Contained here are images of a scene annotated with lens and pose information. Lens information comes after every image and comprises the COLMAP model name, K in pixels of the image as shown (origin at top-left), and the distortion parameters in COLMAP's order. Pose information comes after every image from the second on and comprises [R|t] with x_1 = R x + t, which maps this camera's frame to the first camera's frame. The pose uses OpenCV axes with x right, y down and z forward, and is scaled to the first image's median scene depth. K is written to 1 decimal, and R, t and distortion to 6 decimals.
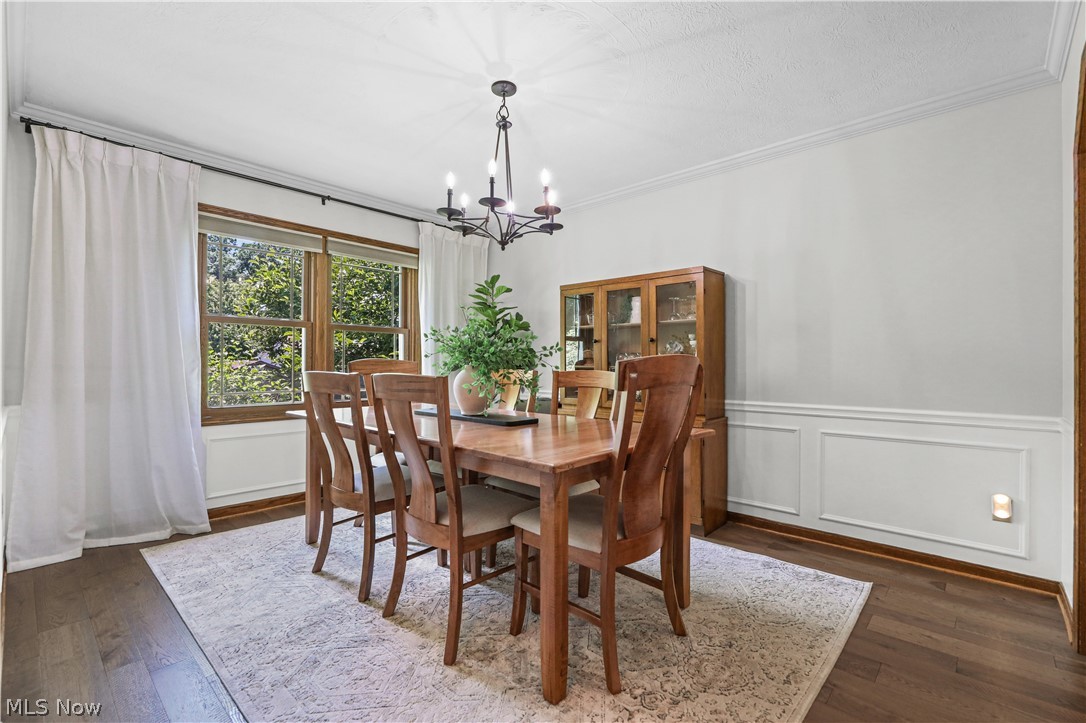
lens RADIAL K [[494.4, 0, 543.5], [0, 494.4, 359.8], [0, 0, 1]] dist [0.004611, -0.001887]
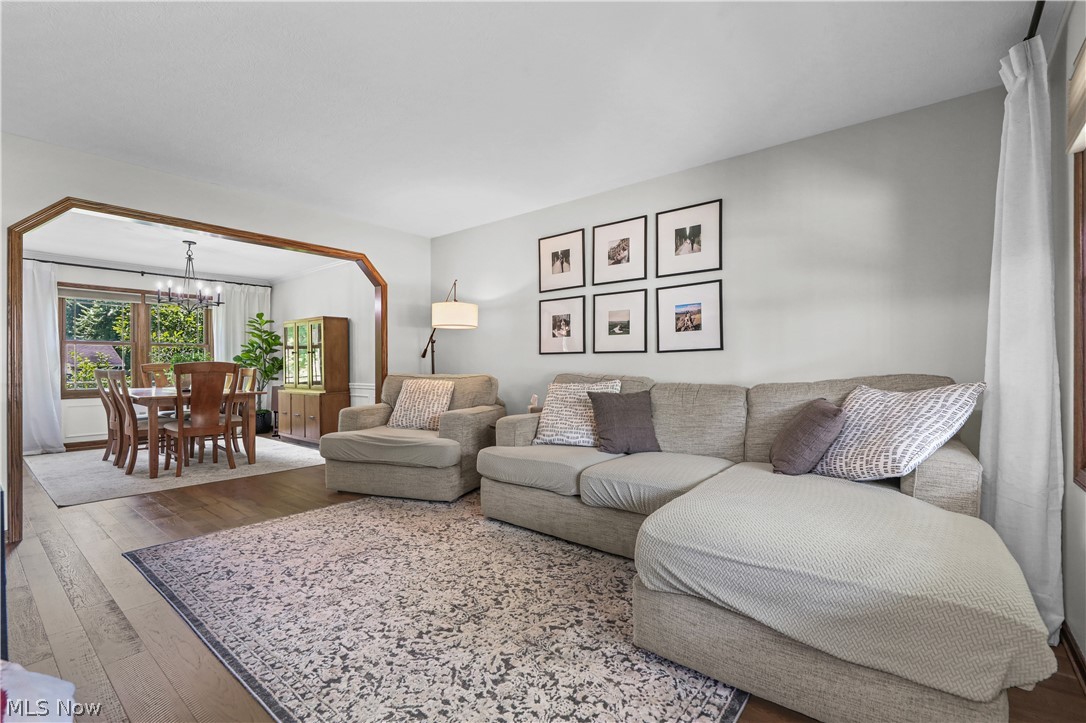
lens RADIAL K [[494.4, 0, 551.6], [0, 494.4, 364.8], [0, 0, 1]] dist [0.004611, -0.001887]
pose [[0.997971, -0.007748, 0.063195, 1.106206], [0.006948, 0.999893, 0.012871, -0.012103], [-0.063288, -0.012406, 0.997918, -1.054151]]
